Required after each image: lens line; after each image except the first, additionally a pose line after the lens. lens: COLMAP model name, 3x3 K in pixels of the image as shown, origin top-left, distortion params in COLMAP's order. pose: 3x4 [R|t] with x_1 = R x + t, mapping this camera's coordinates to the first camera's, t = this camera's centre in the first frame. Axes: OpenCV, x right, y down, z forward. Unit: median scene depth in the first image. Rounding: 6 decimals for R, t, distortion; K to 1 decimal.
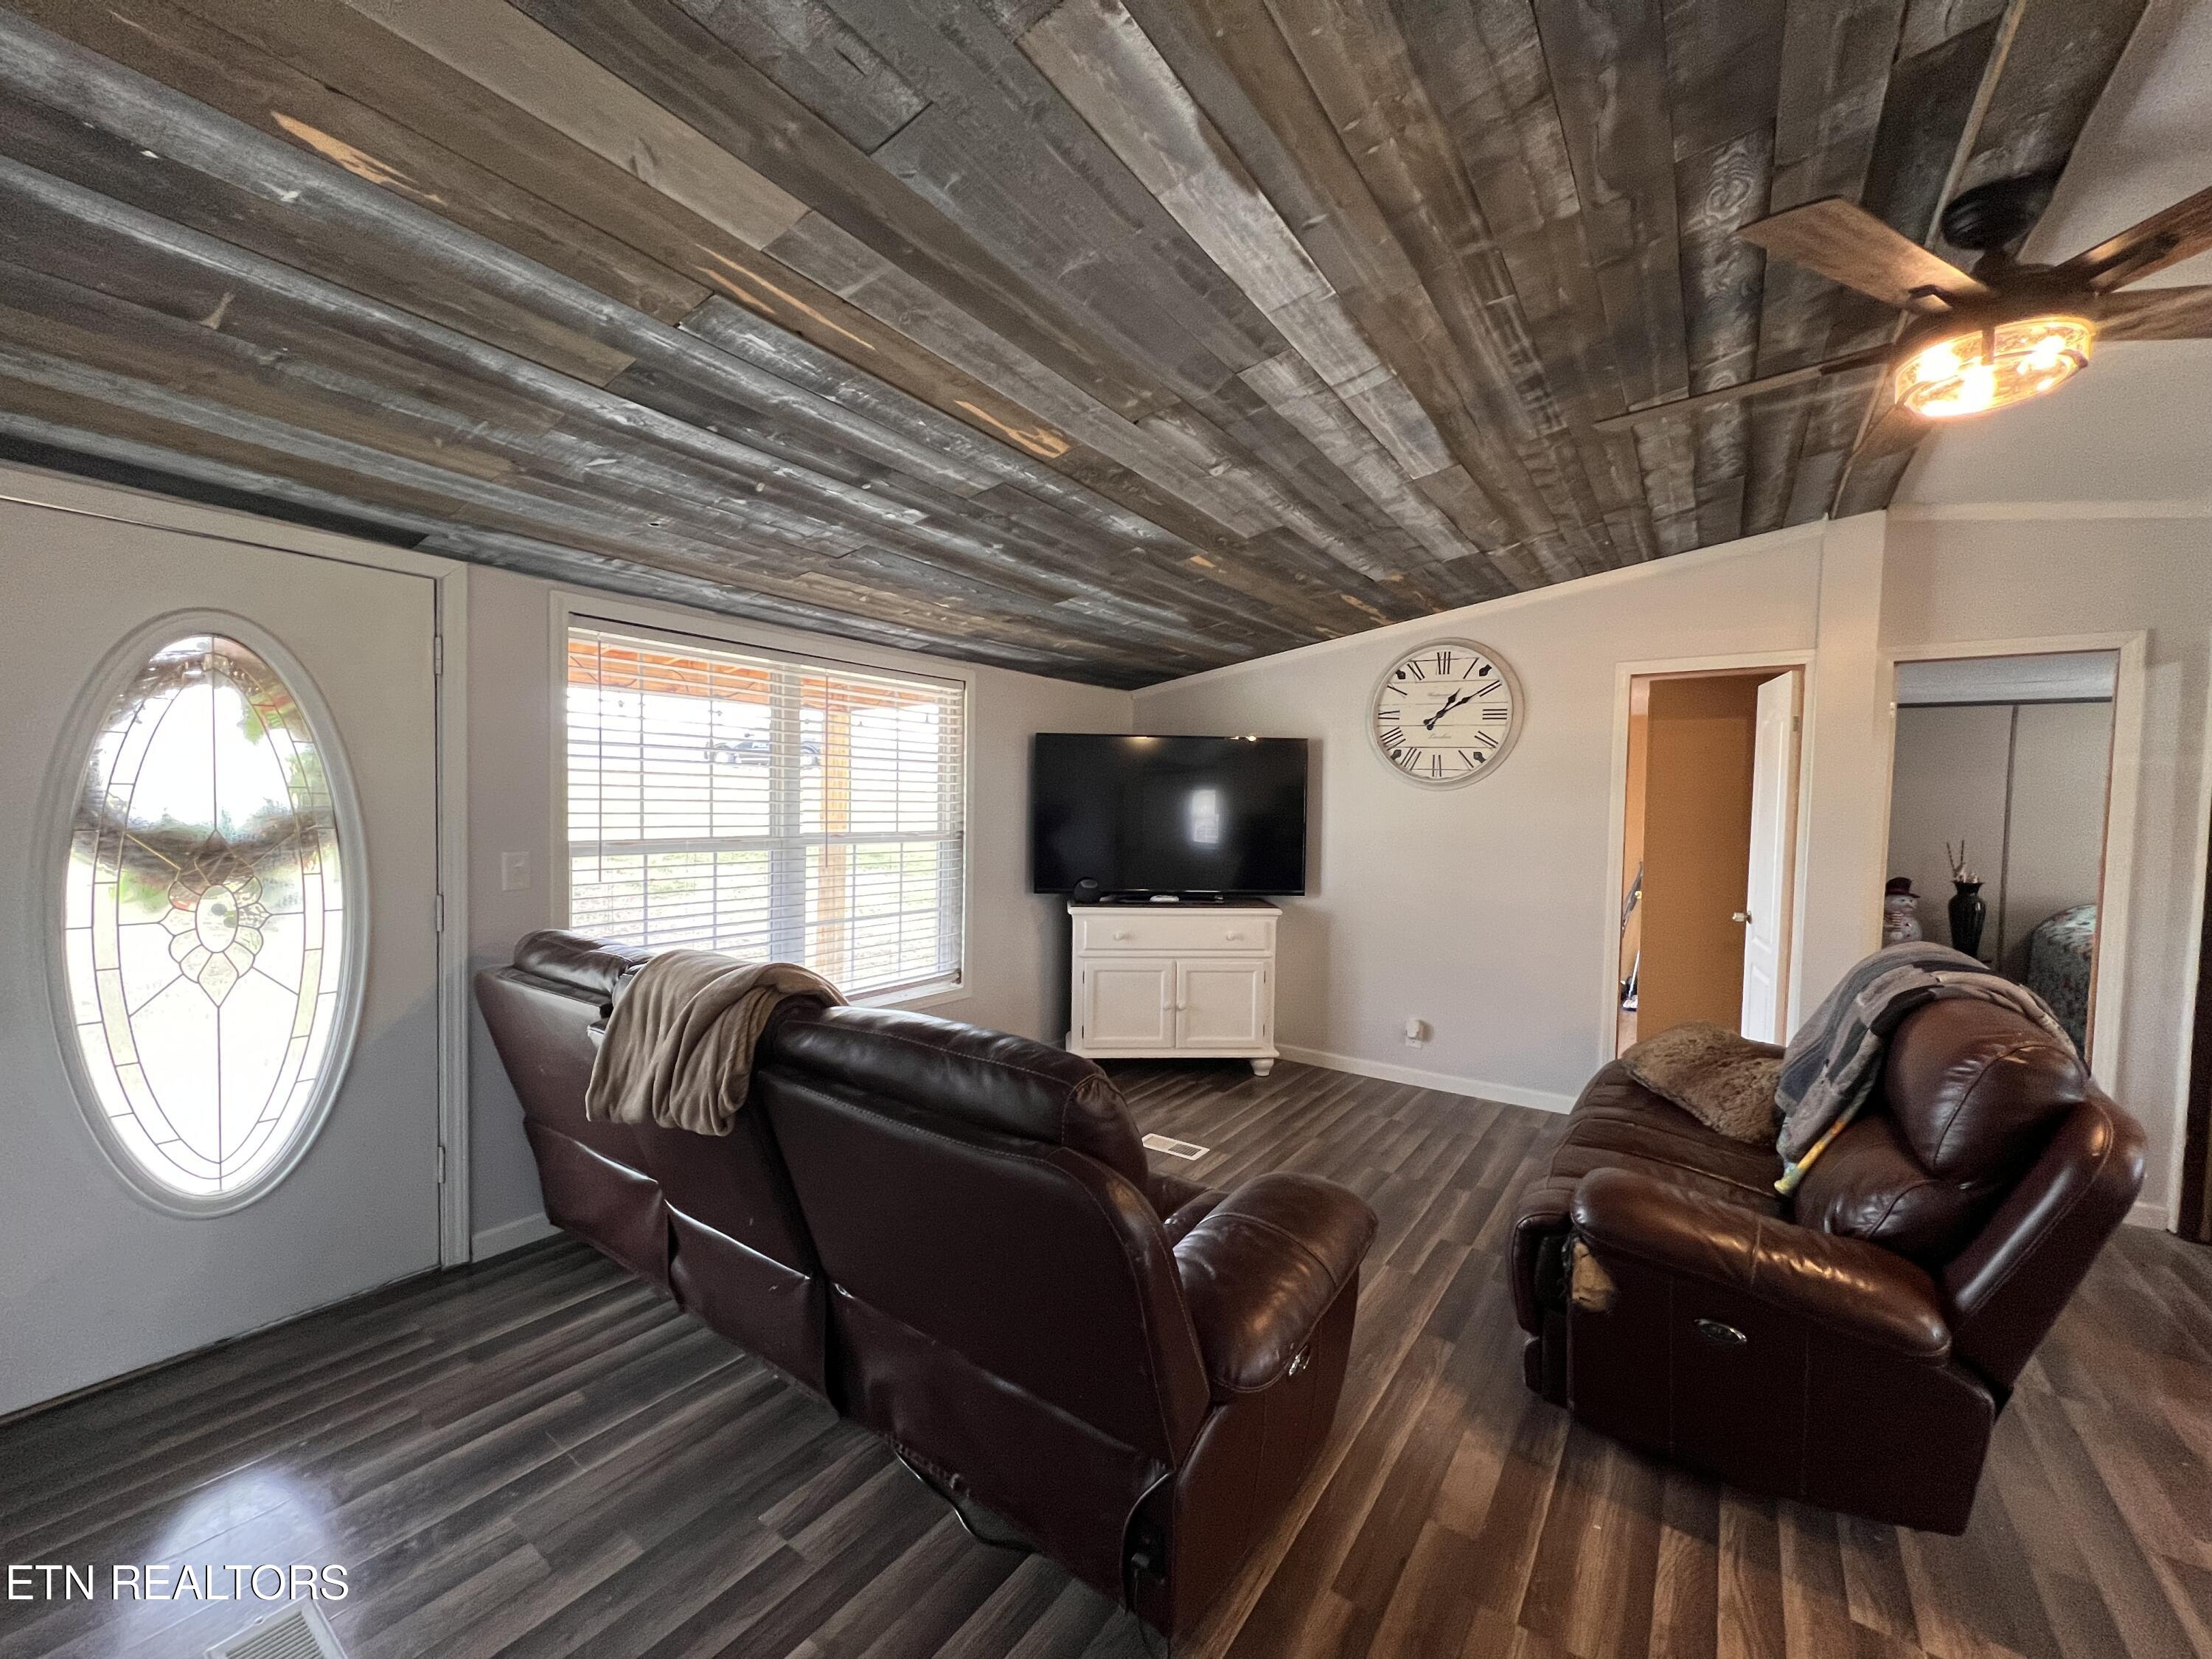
lens RADIAL K [[879.0, 0, 1110.2], [0, 879.0, 834.7], [0, 0, 1]] dist [-0.000299, -0.000124]
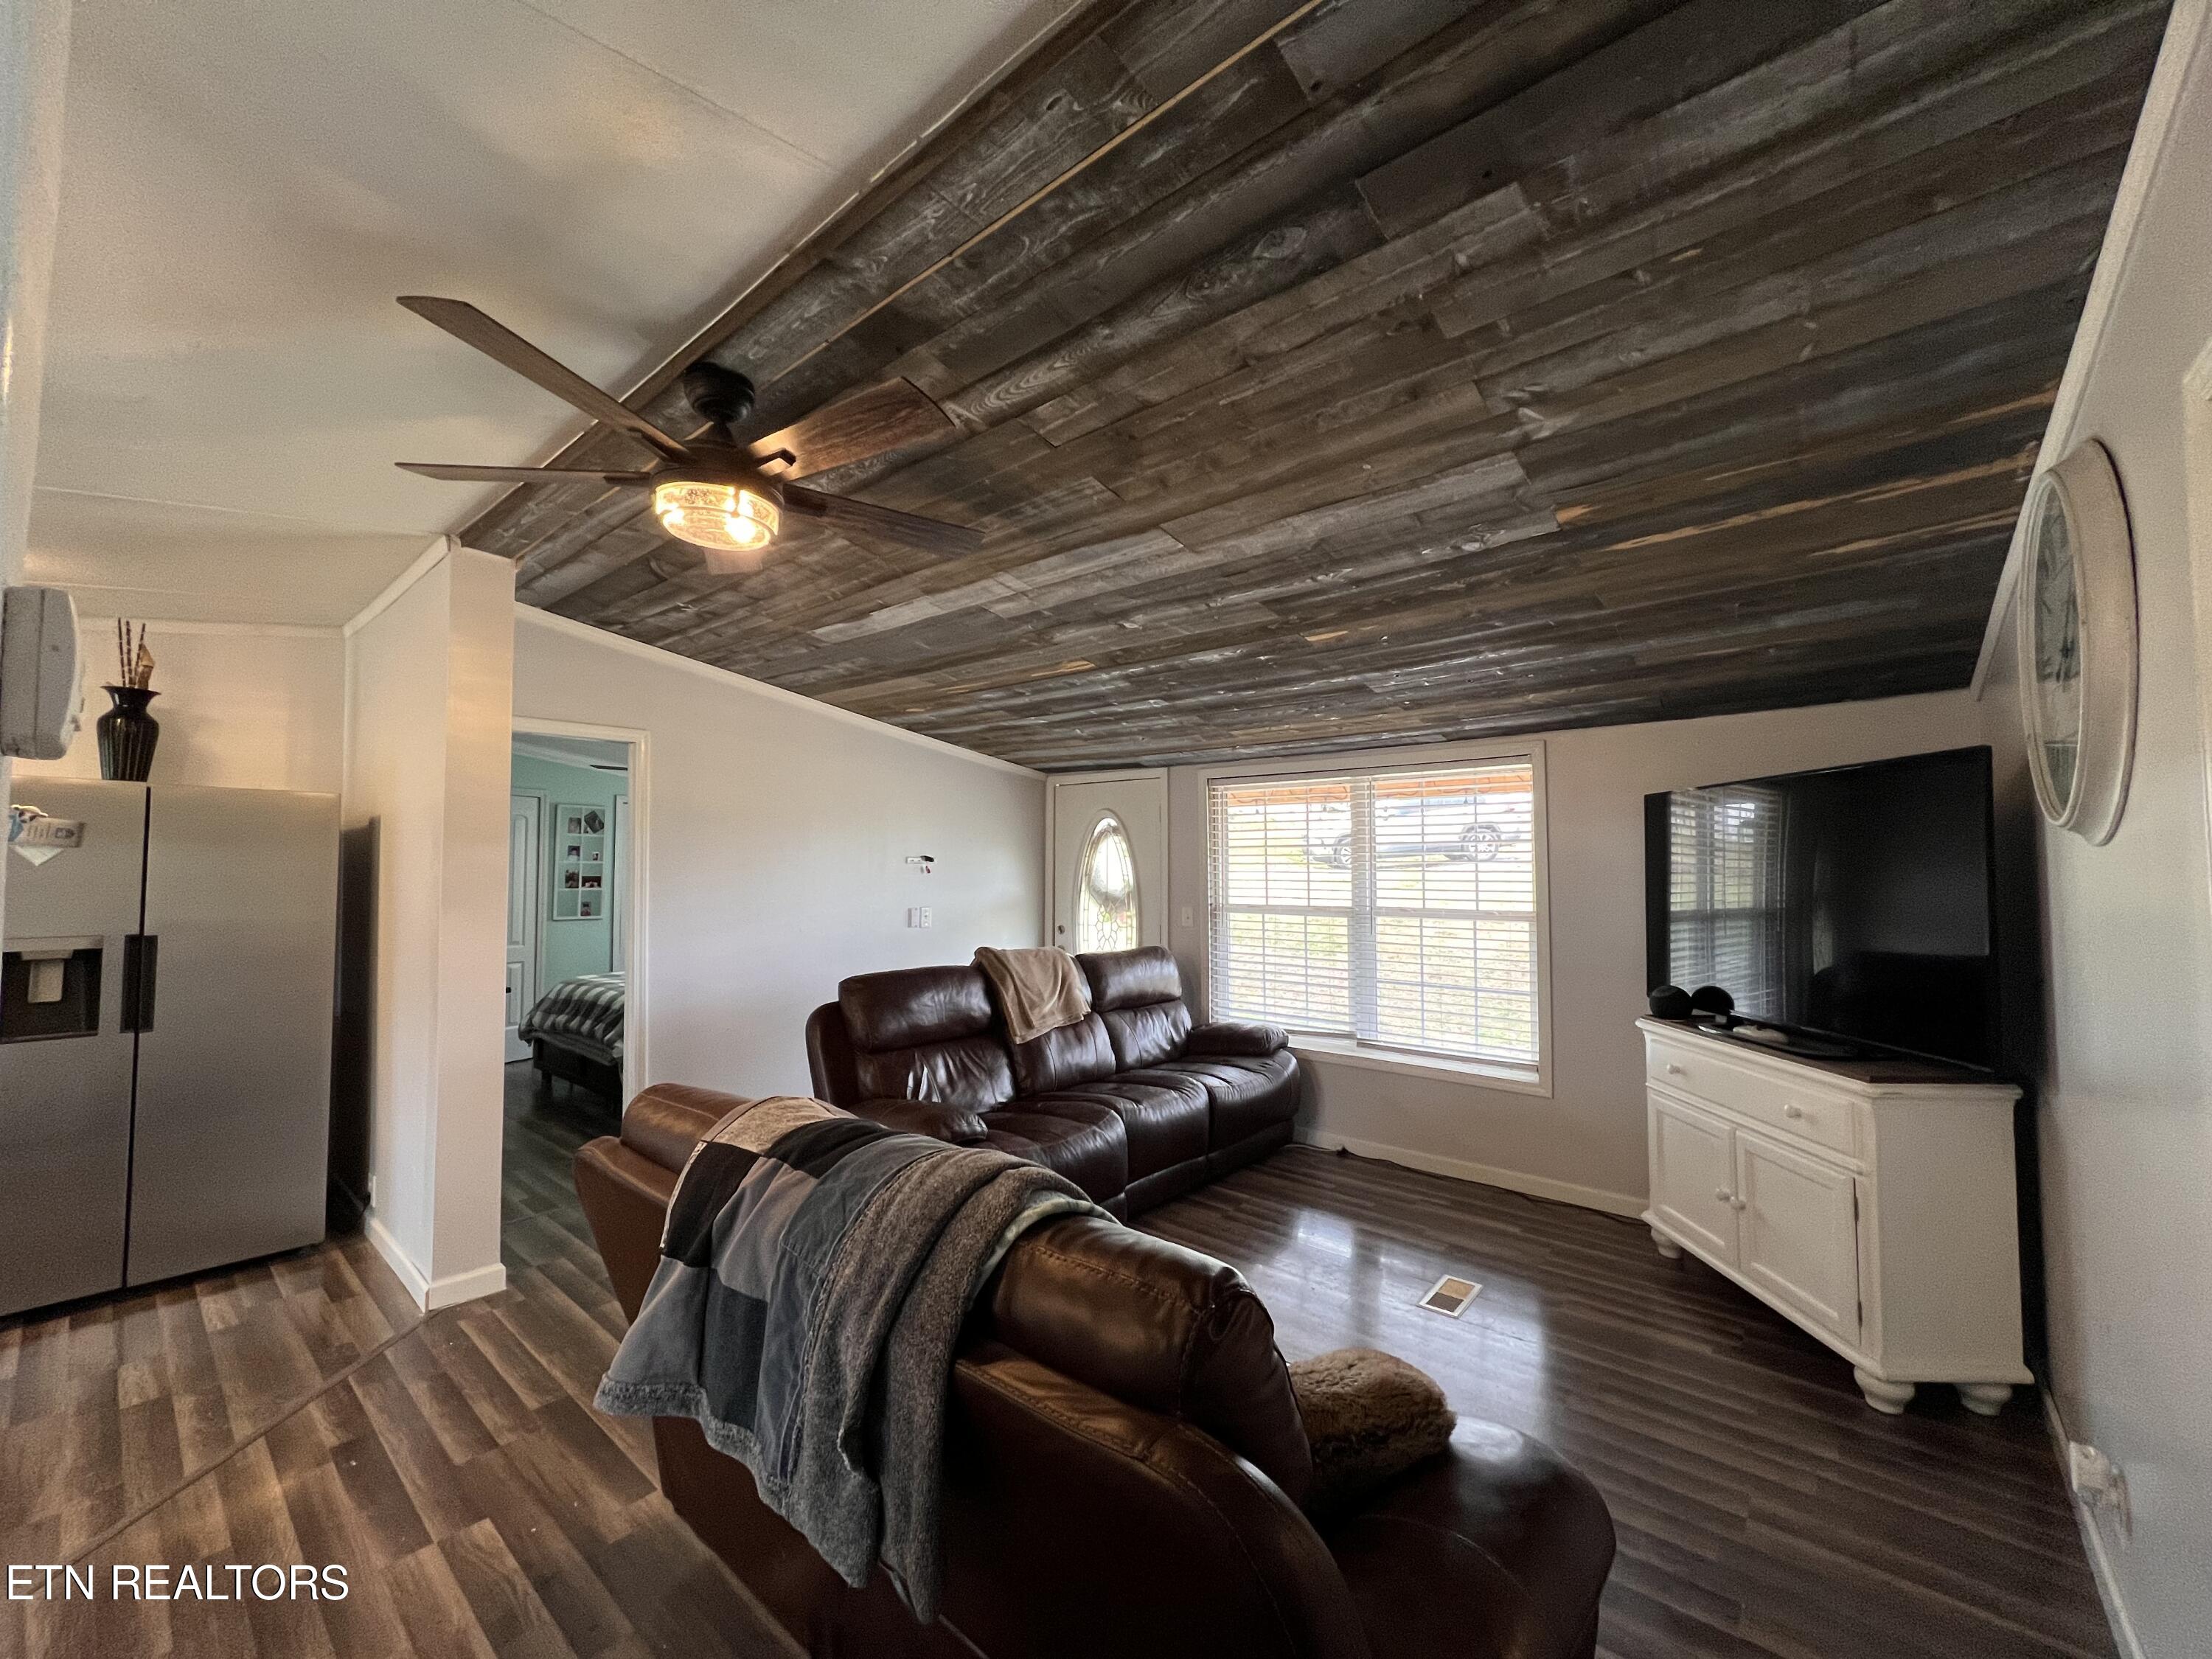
lens RADIAL K [[879.0, 0, 1111.0], [0, 879.0, 834.4], [0, 0, 1]] dist [-0.000299, -0.000124]
pose [[-0.086071, -0.058111, -0.994593, 1.593062], [-0.042033, 0.997620, -0.054651, -0.034421], [0.995402, 0.037102, -0.088309, 1.241081]]
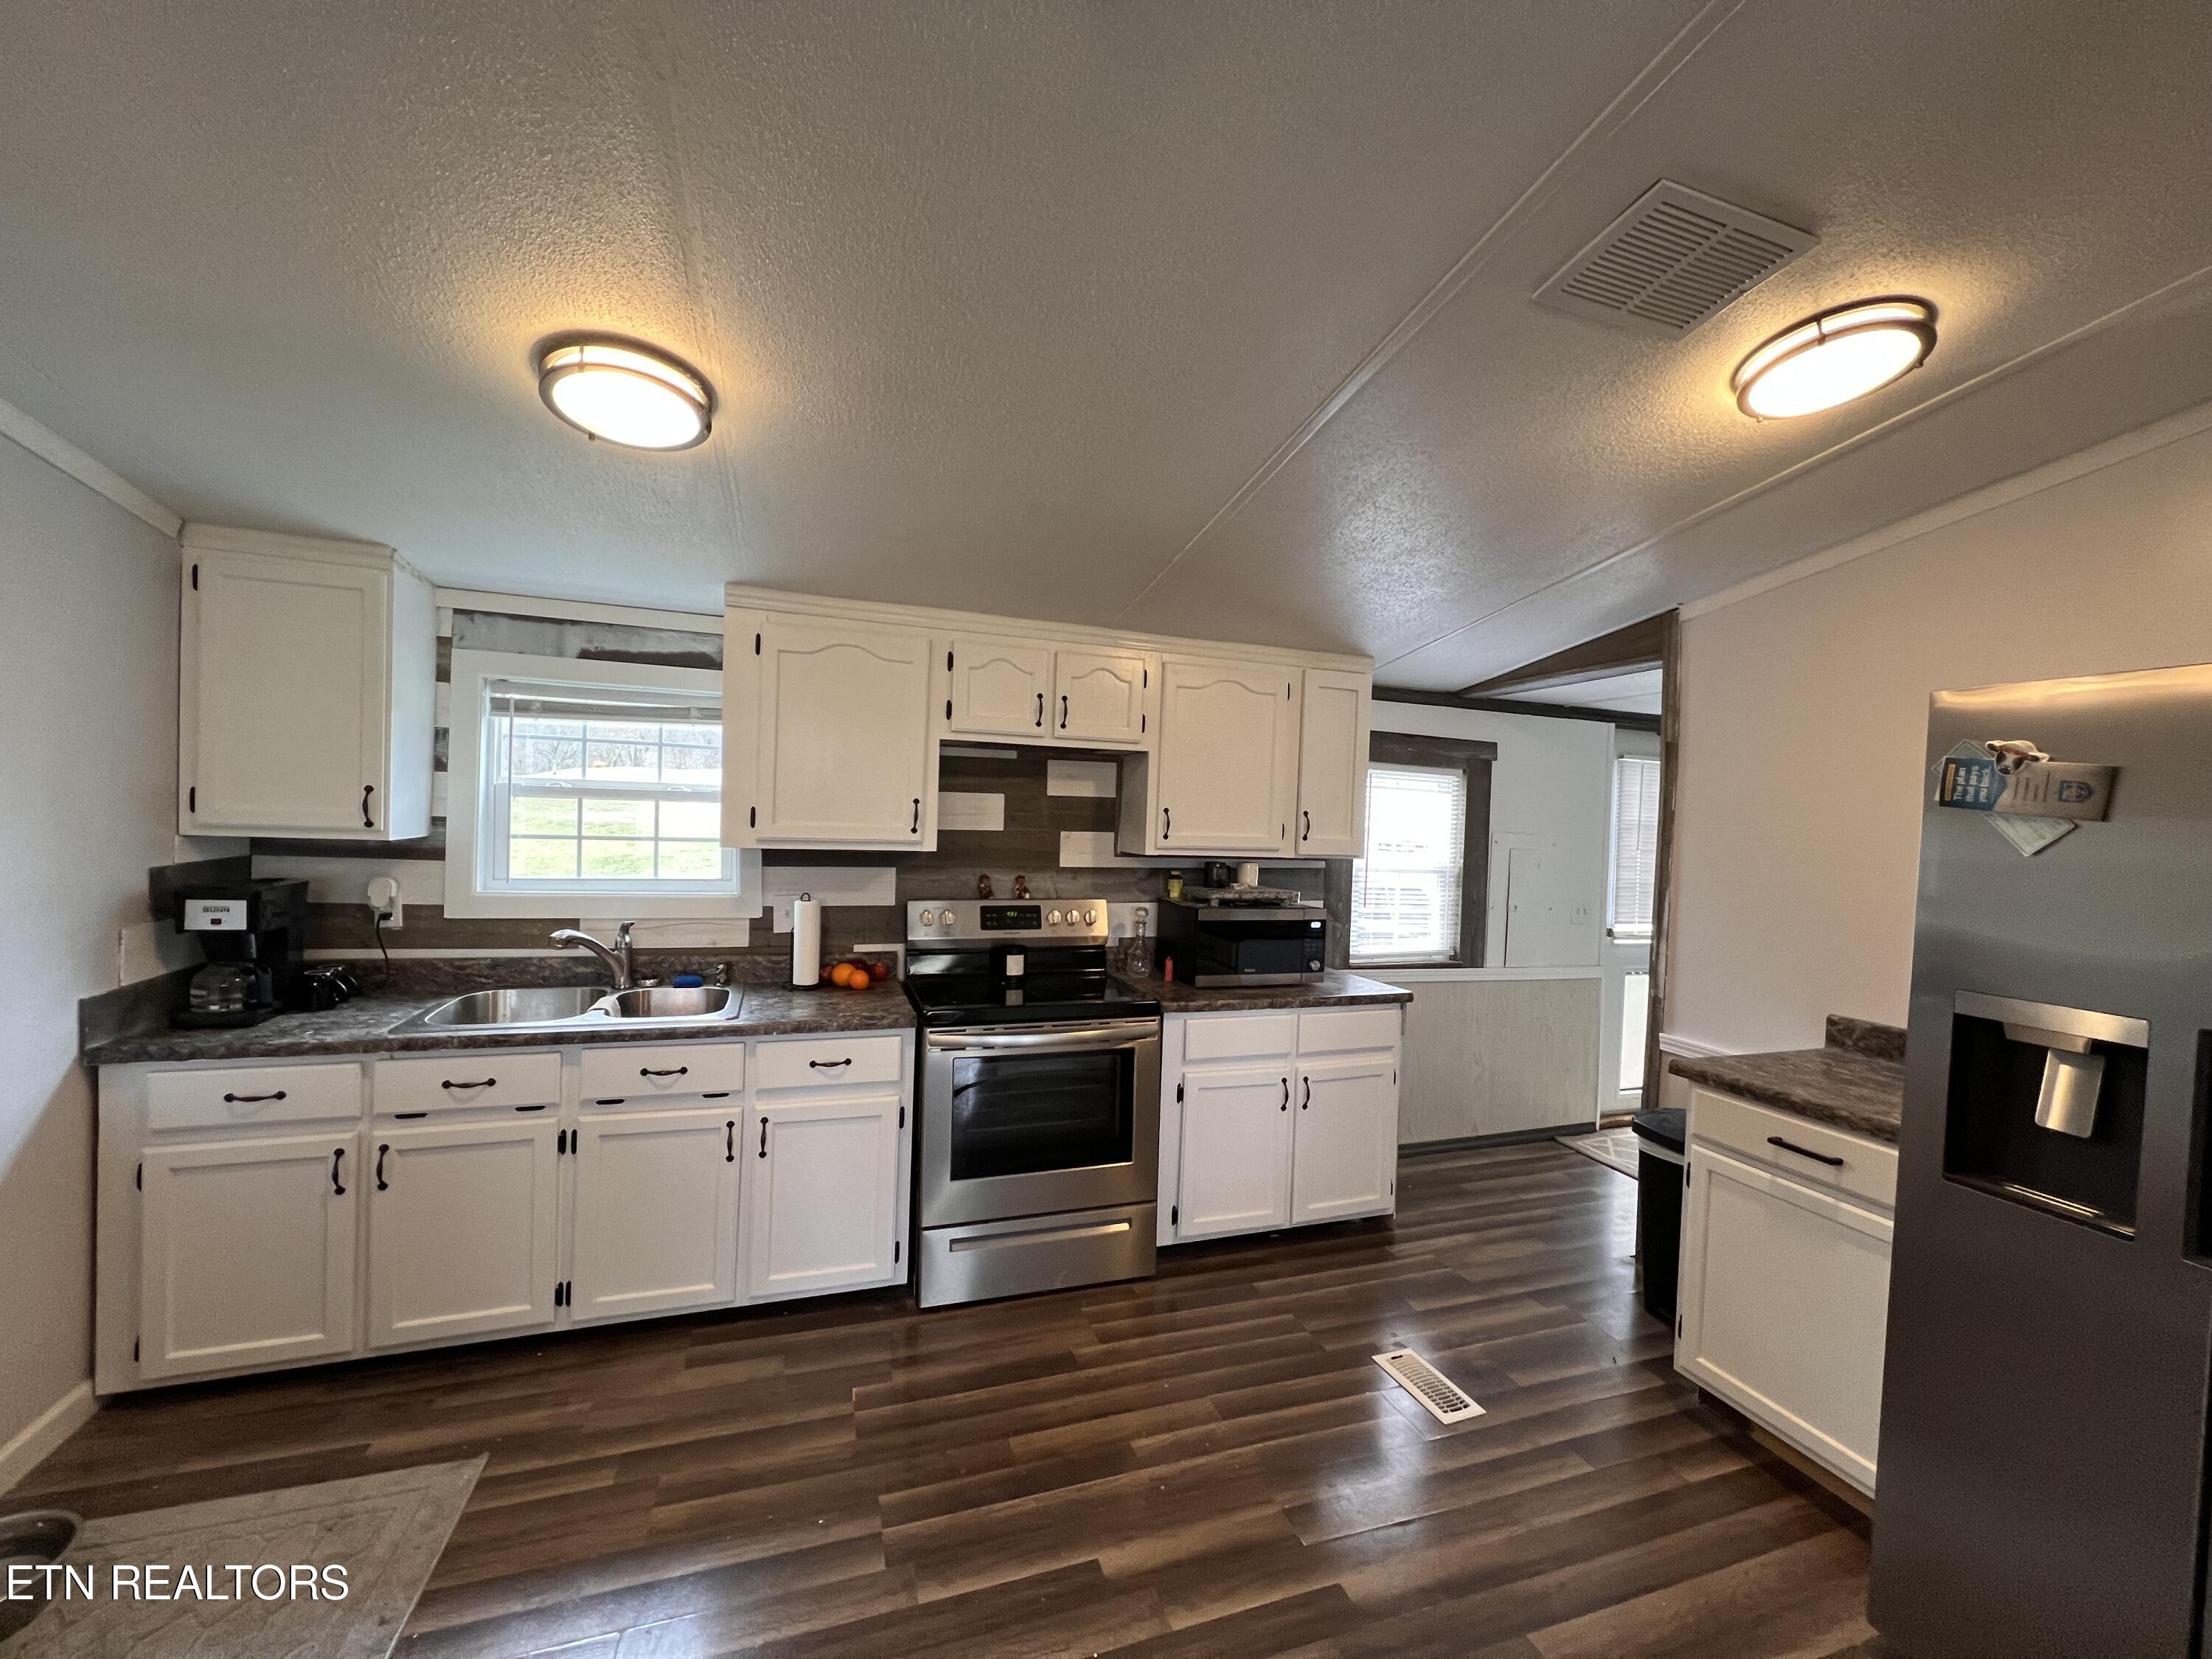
lens RADIAL K [[879.0, 0, 1107.6], [0, 879.0, 835.1], [0, 0, 1]] dist [-0.000299, -0.000124]
pose [[-0.813494, -0.056768, 0.578796, 0.593579], [-0.024528, 0.997688, 0.063378, -0.033527], [-0.581055, 0.037361, -0.813006, 0.464163]]
